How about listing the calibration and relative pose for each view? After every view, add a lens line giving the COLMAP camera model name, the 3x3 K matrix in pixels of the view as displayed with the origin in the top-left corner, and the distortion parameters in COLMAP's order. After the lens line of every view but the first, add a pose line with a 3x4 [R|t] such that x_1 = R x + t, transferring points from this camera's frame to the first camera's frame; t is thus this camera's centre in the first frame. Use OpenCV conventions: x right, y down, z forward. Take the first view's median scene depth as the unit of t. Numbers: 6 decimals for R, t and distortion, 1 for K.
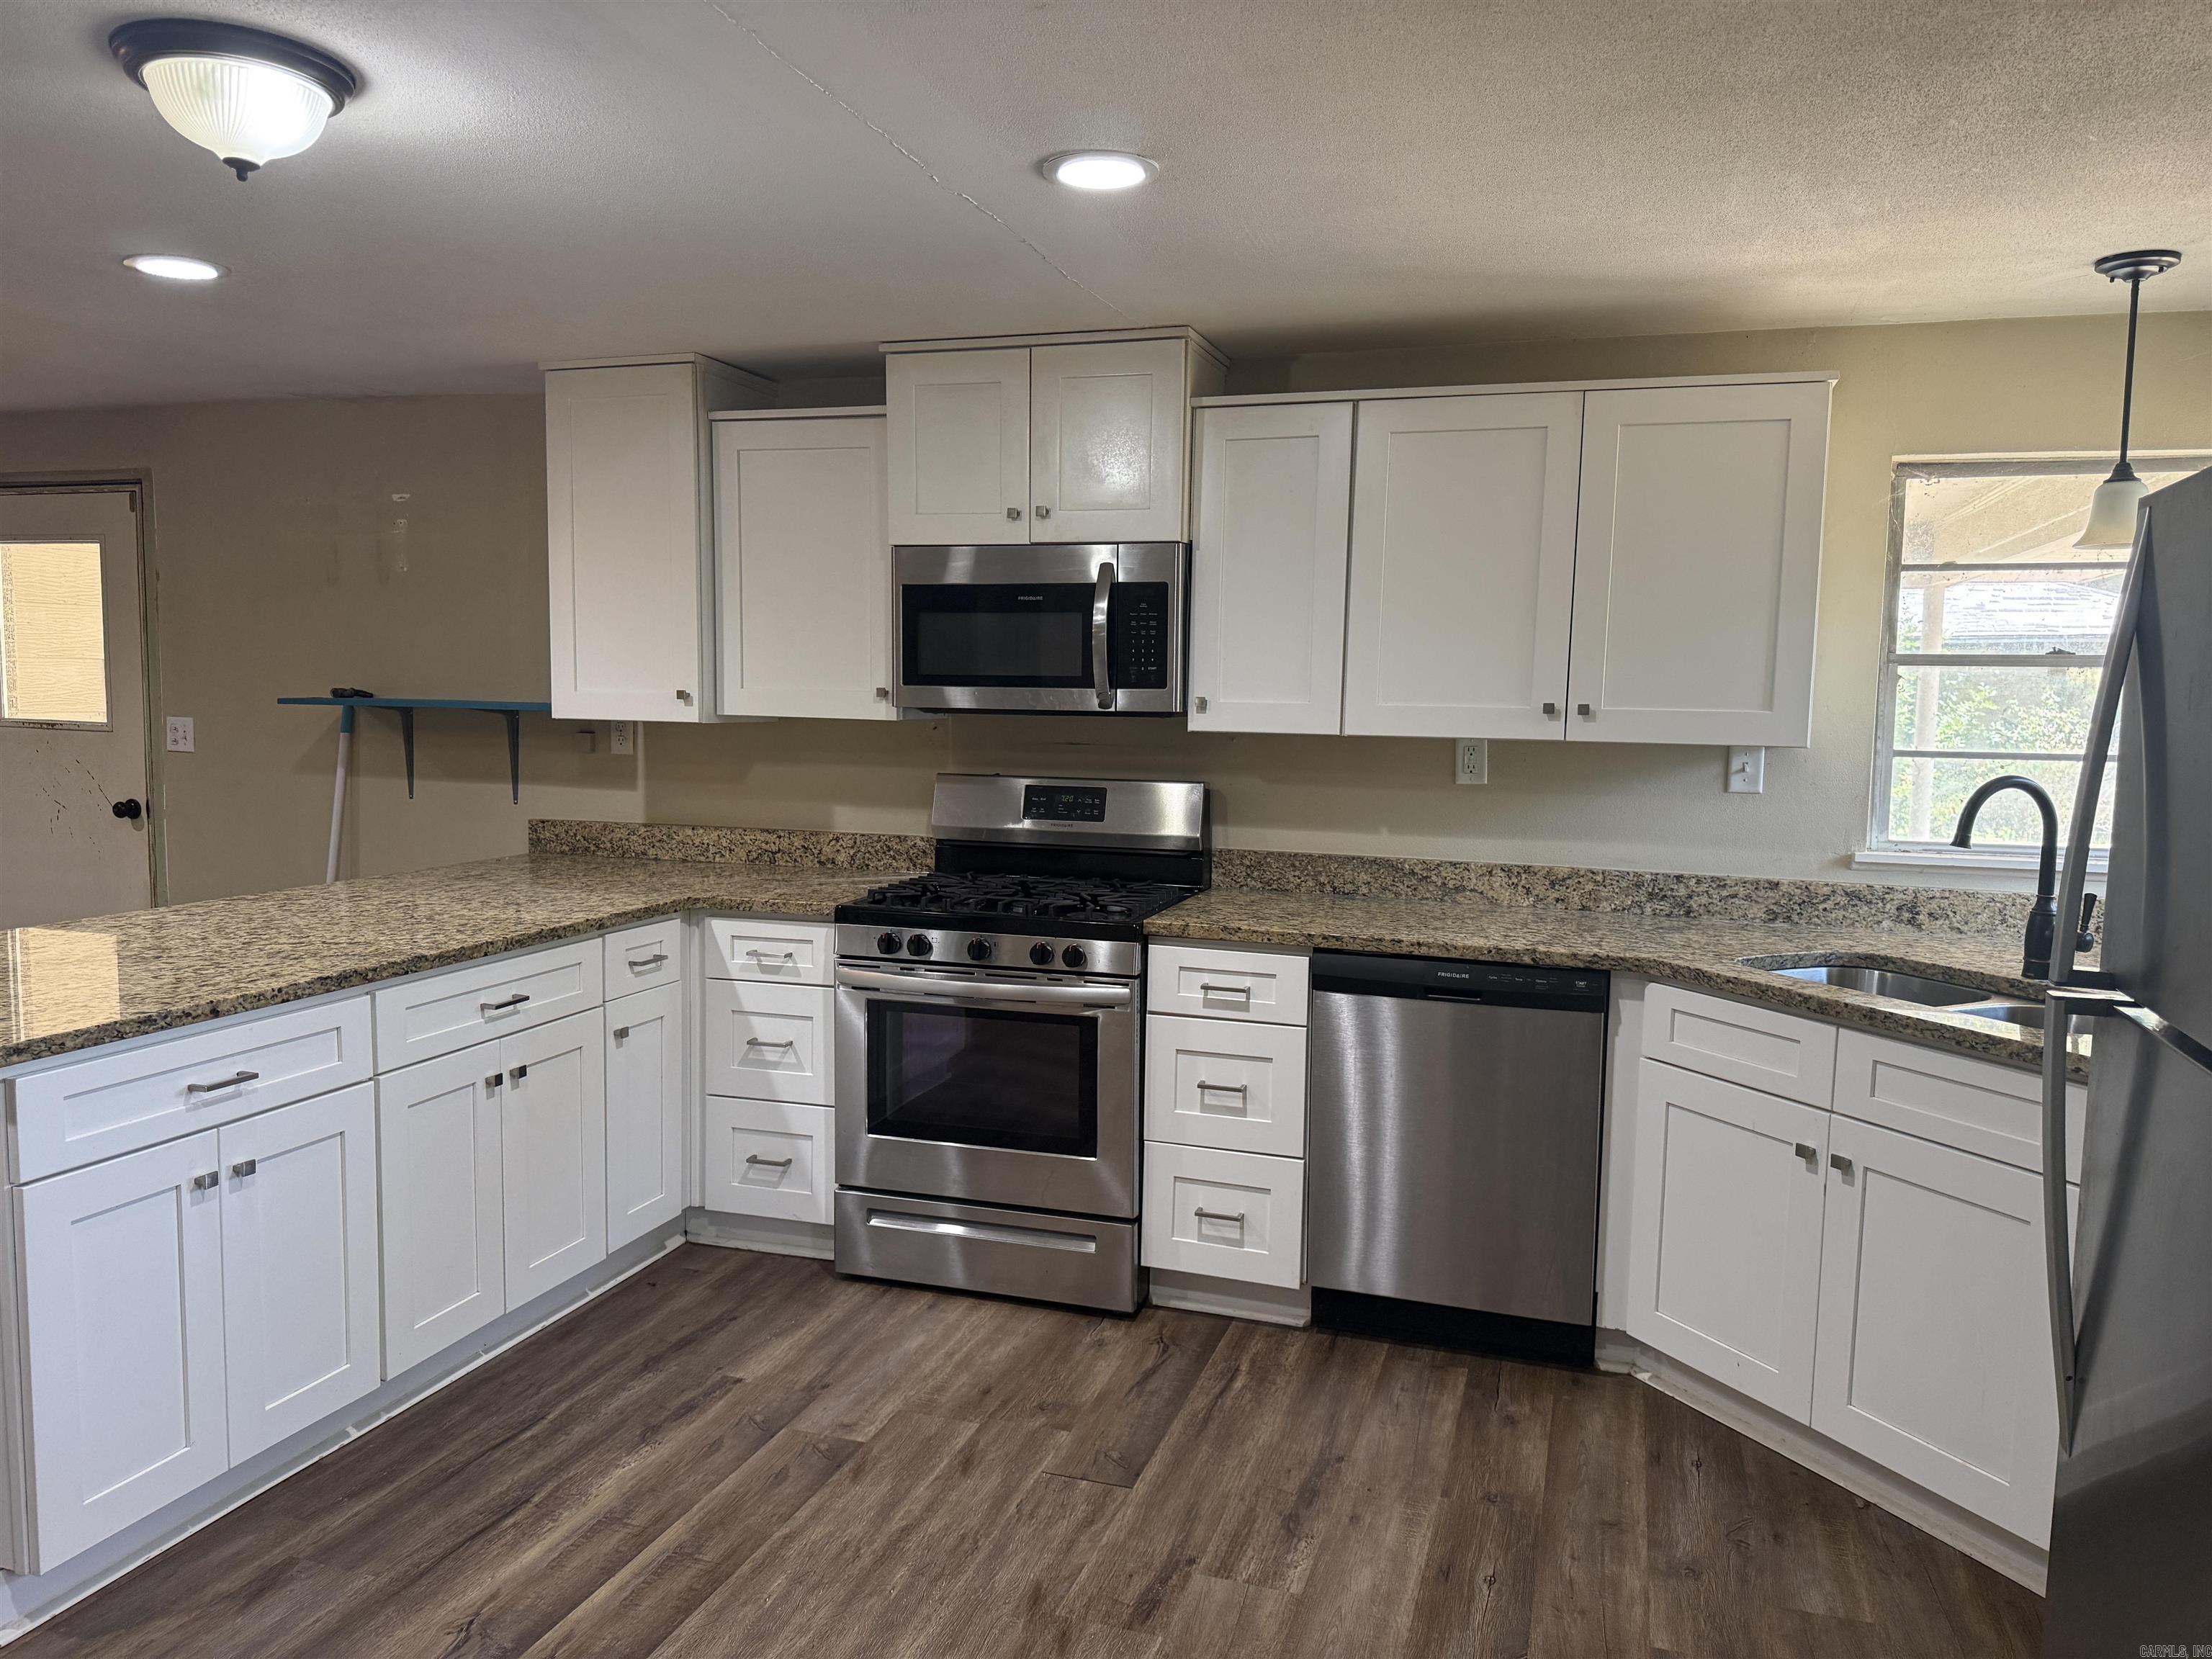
lens RADIAL K [[1545.1, 0, 1106.0], [0, 1545.1, 829.5], [0, 0, 1]] dist [0.051043, -0.083526]
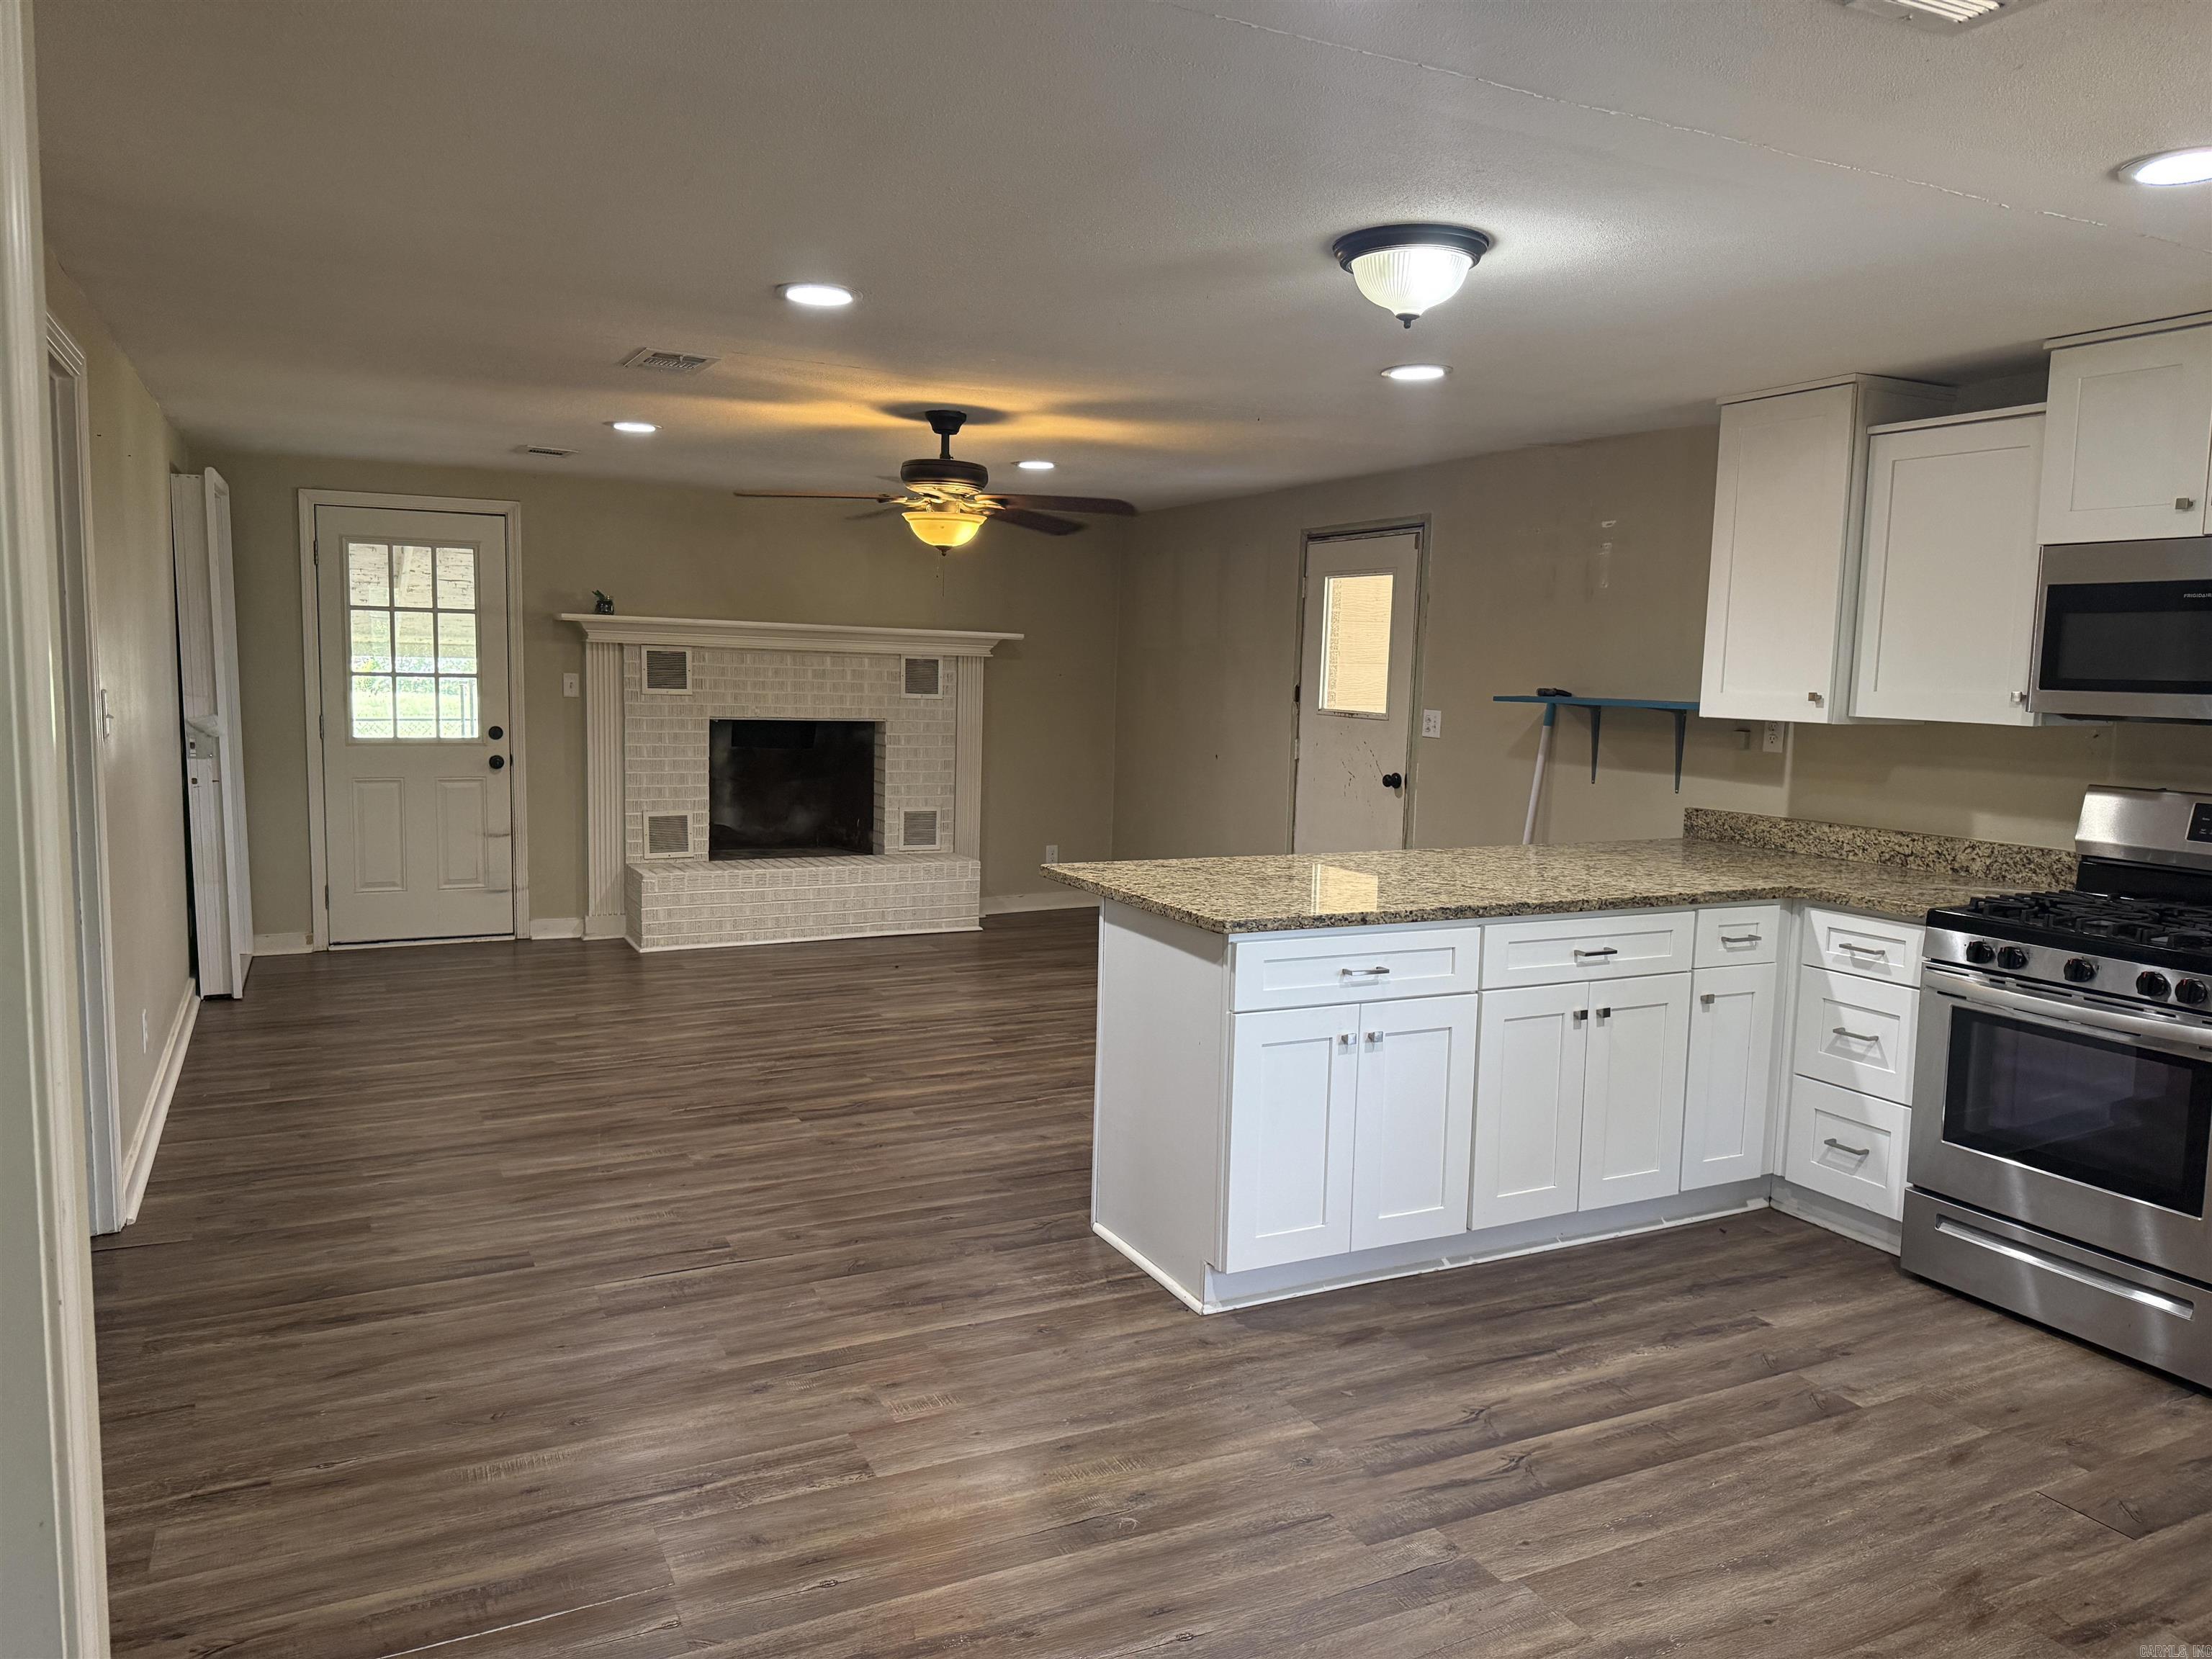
lens RADIAL K [[1545.9, 0, 1111.8], [0, 1545.9, 834.8], [0, 0, 1]] dist [0.098812, -0.157837]
pose [[0.699618, 0.078605, -0.710181, 0.174732], [-0.075690, 0.996491, 0.035730, 0.005032], [0.710497, 0.028756, 0.703112, -0.100664]]
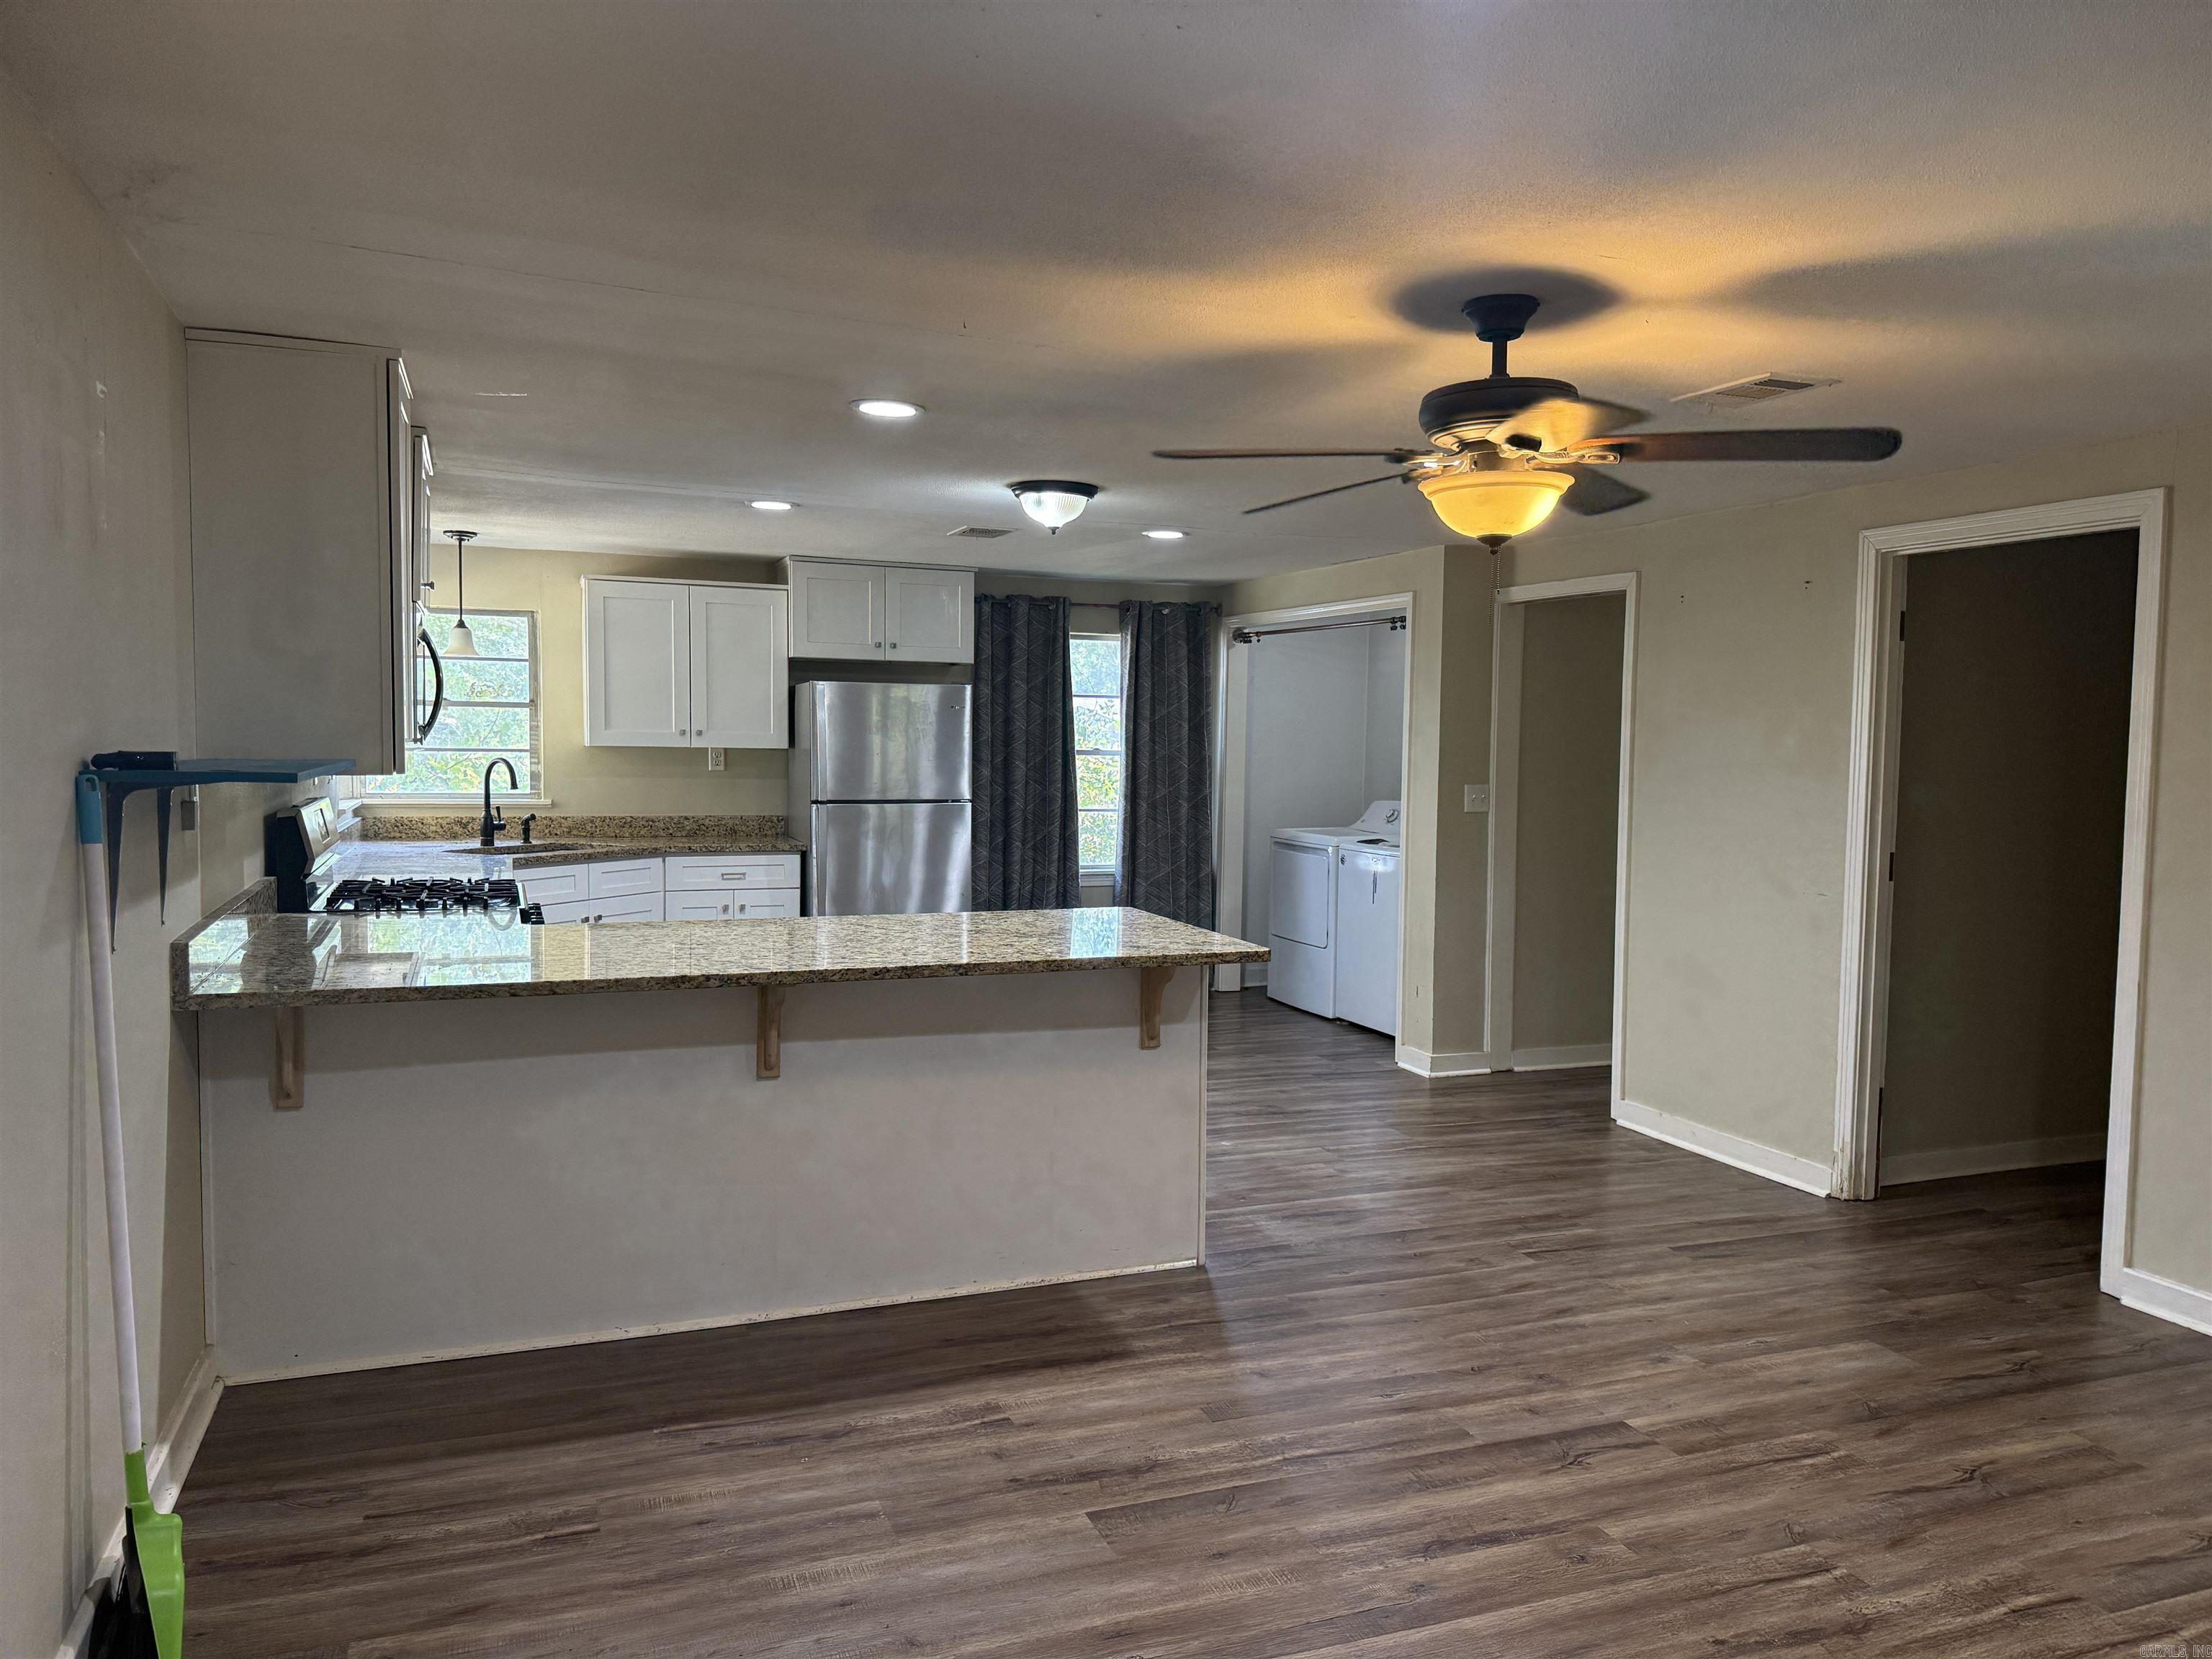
lens RADIAL K [[1545.9, 0, 1111.8], [0, 1545.9, 834.8], [0, 0, 1]] dist [0.098812, -0.157837]
pose [[-0.628767, -0.079430, 0.773526, -1.404924], [0.041777, 0.989882, 0.135606, -0.154368], [-0.776470, 0.117580, -0.619087, 1.387347]]
